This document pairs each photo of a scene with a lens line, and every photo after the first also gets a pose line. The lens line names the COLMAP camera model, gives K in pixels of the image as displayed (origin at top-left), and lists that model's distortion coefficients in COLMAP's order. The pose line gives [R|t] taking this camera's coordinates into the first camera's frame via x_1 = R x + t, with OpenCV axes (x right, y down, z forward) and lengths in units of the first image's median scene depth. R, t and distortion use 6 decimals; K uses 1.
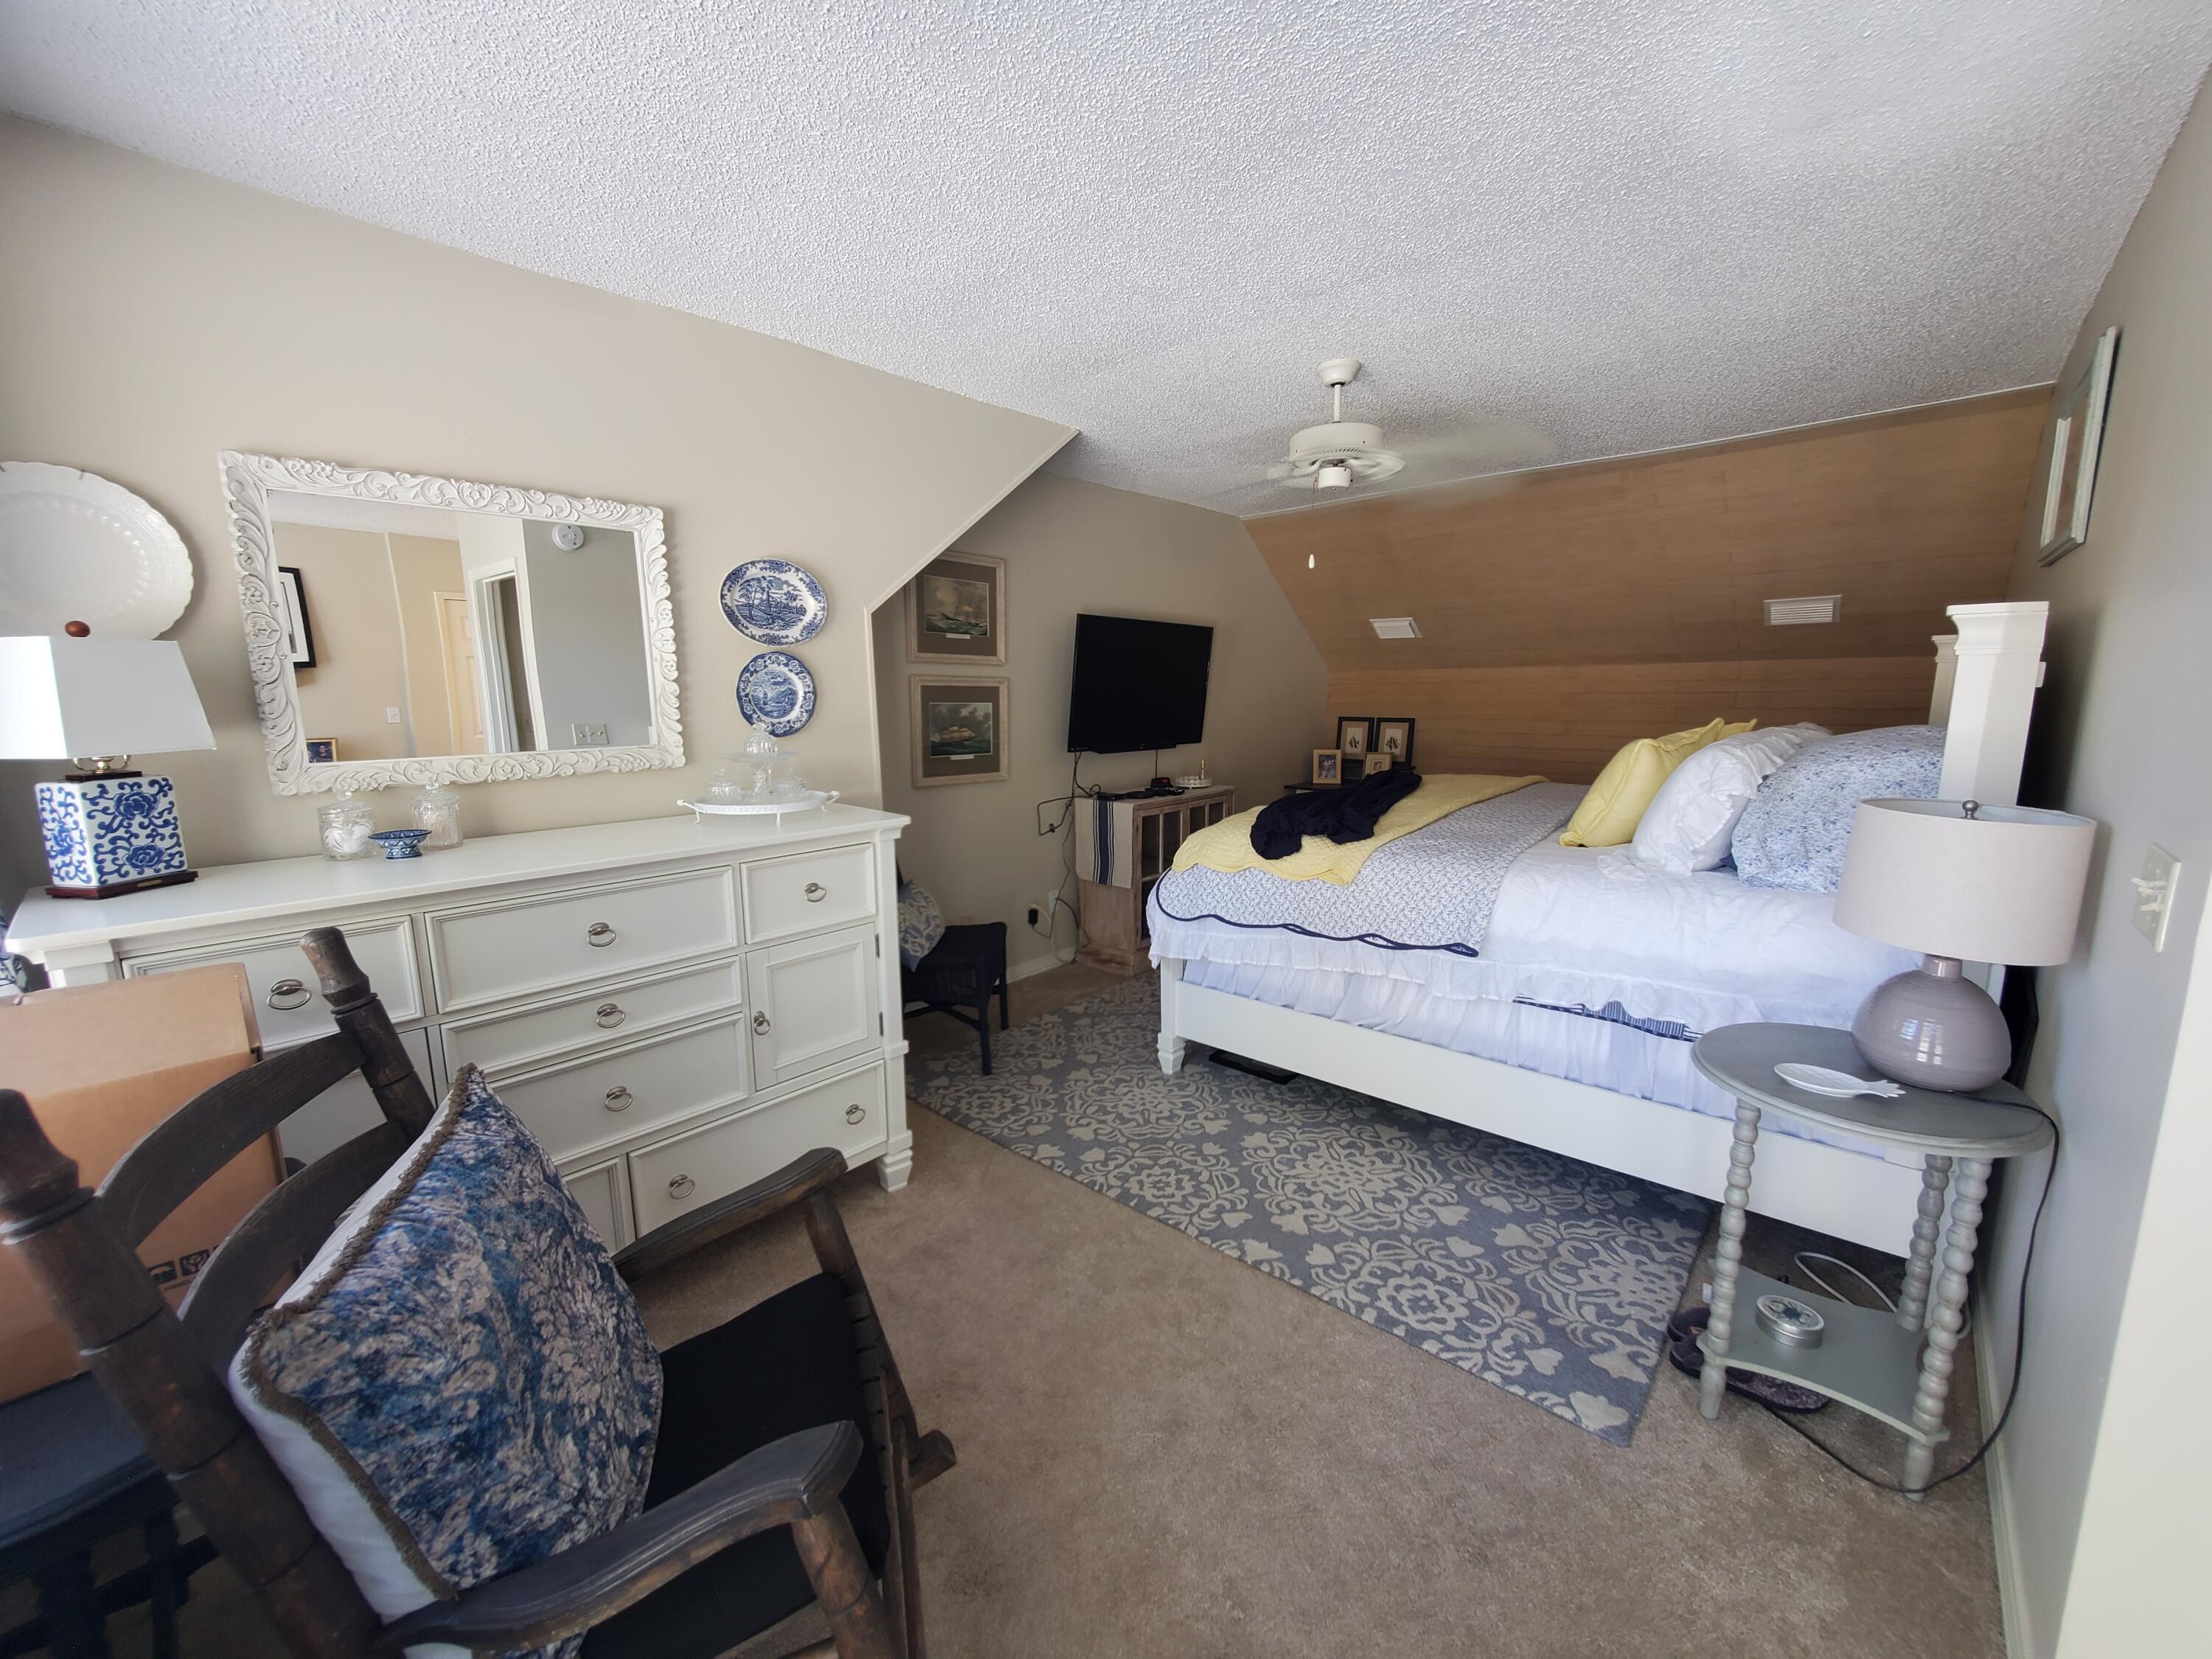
lens RADIAL K [[873.6, 0, 1104.7], [0, 873.6, 837.5], [0, 0, 1]] dist [0.006009, -0.004494]
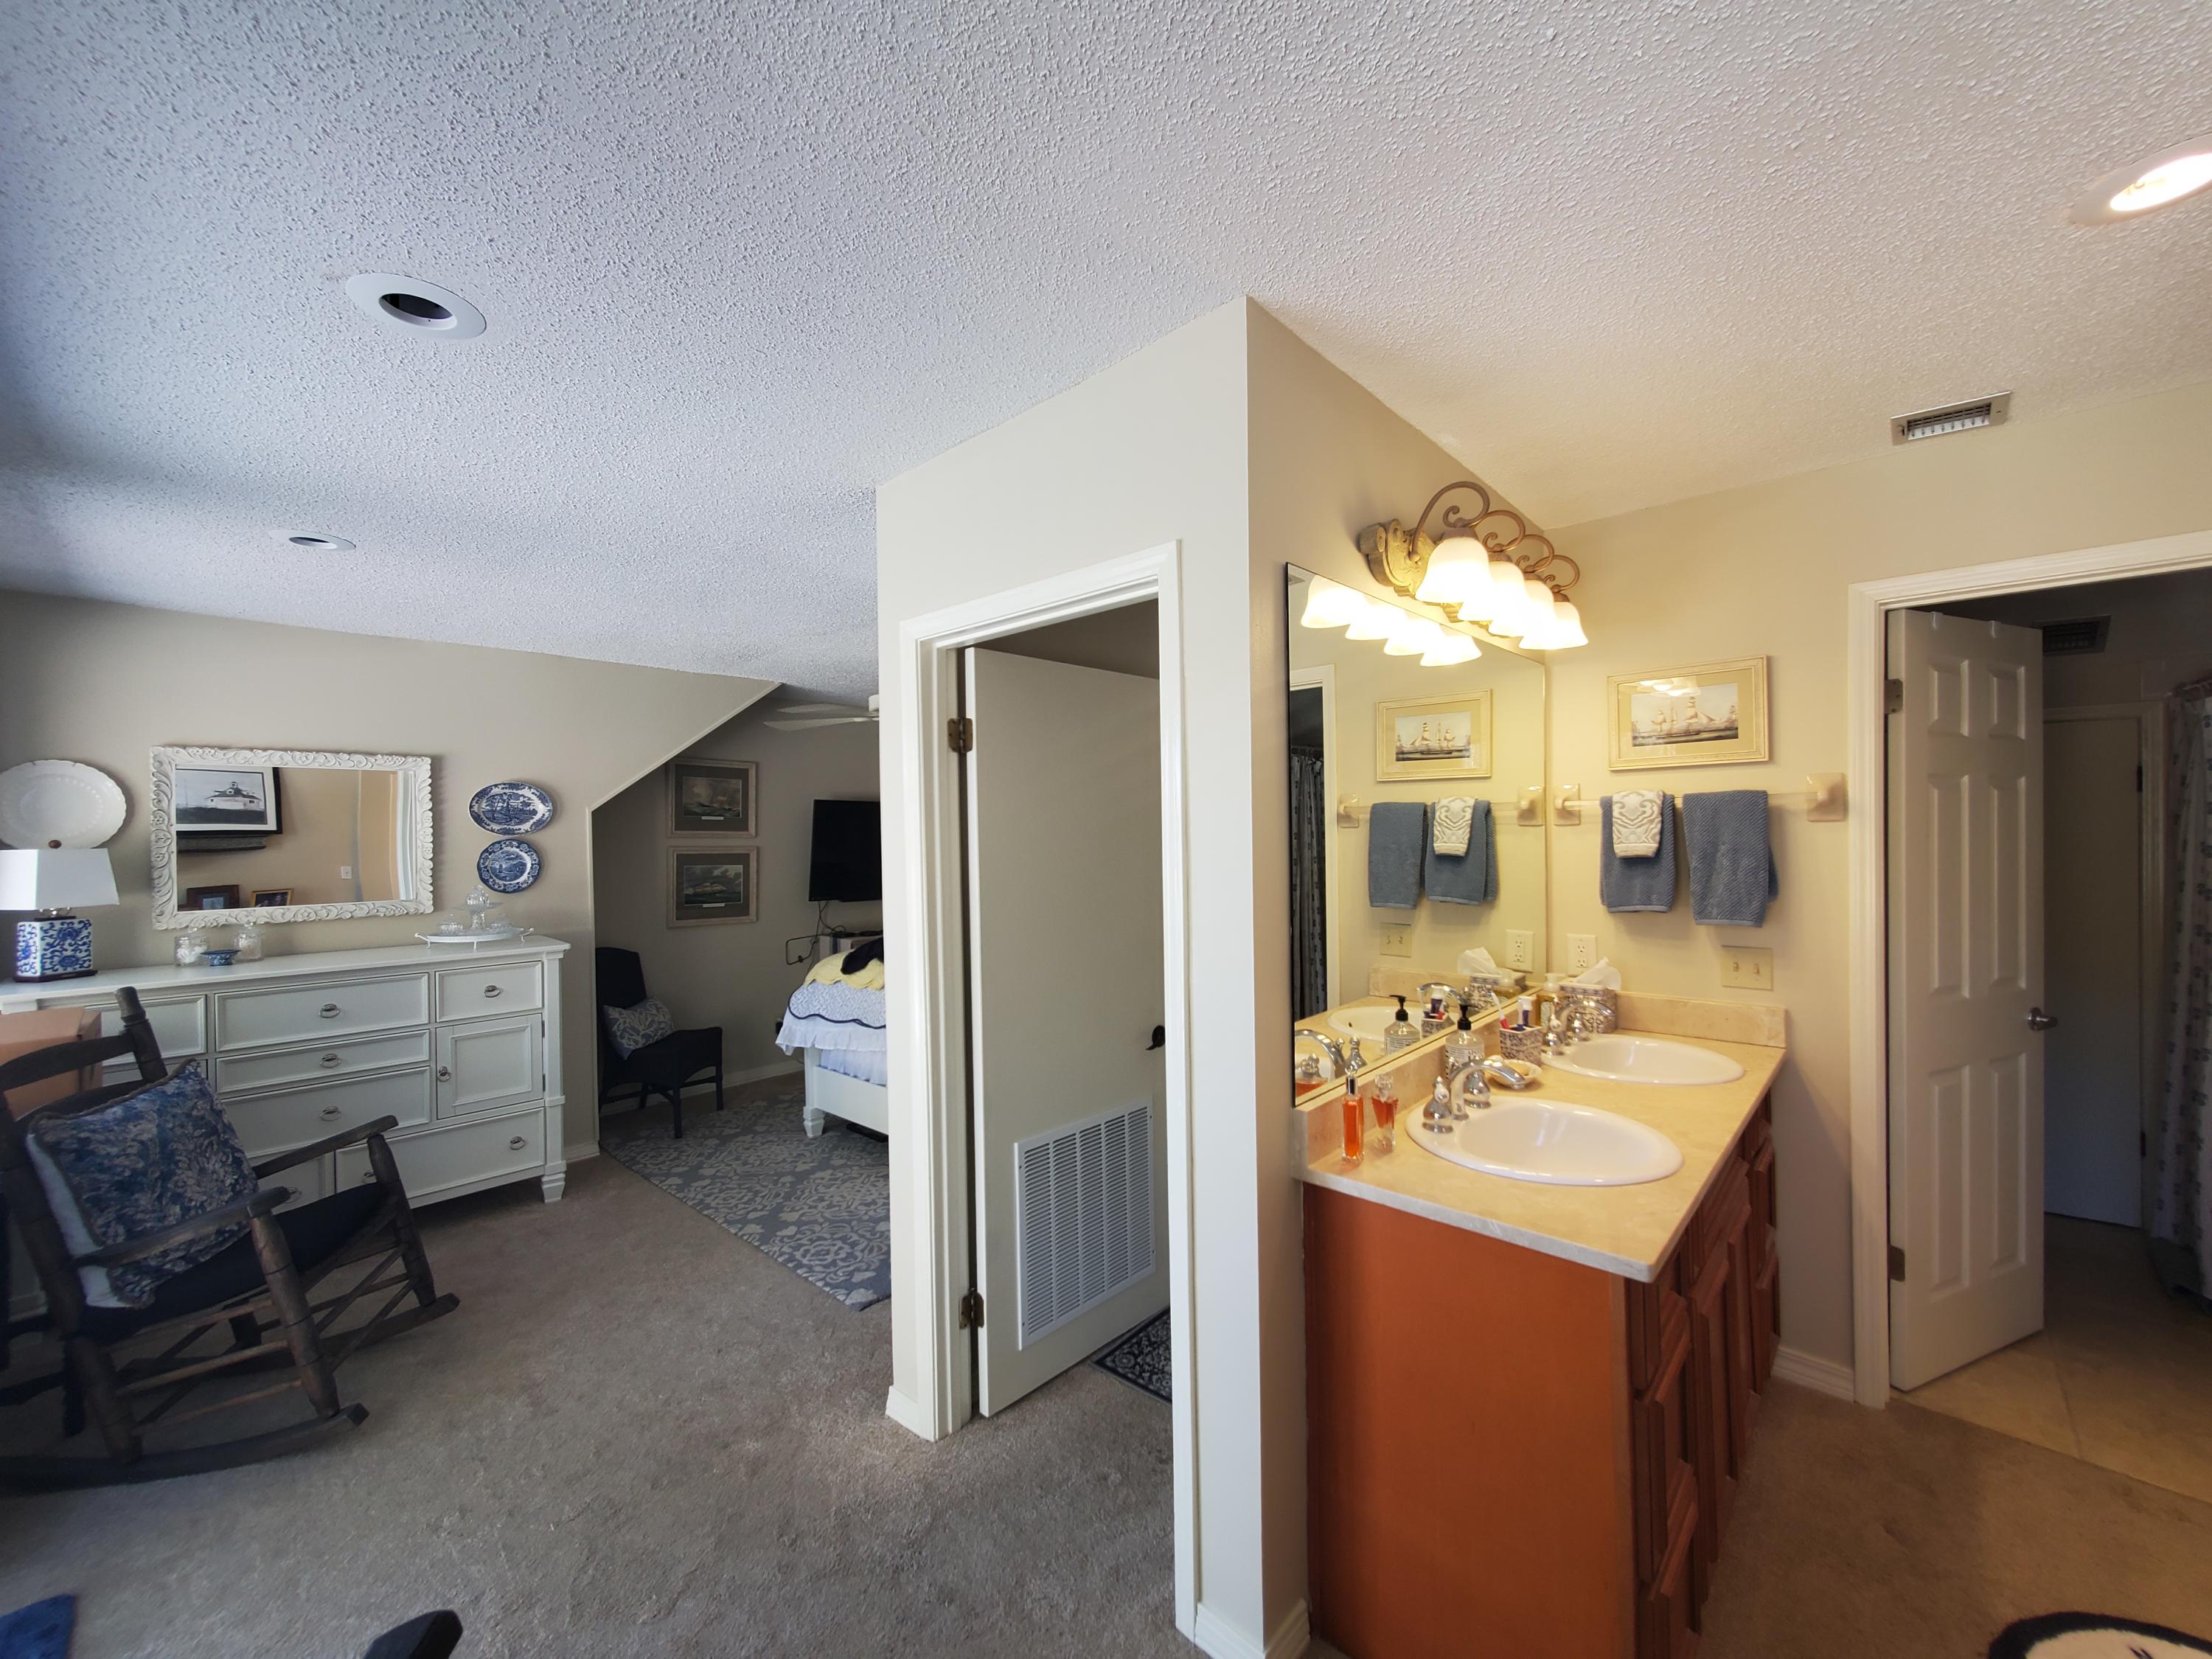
lens RADIAL K [[873.6, 0, 1104.7], [0, 873.6, 837.5], [0, 0, 1]] dist [0.006009, -0.004494]
pose [[0.999868, -0.004486, -0.015619, 0.876065], [0.001855, 0.986362, -0.164578, 0.054523], [0.016144, 0.164527, 0.986240, -0.649733]]
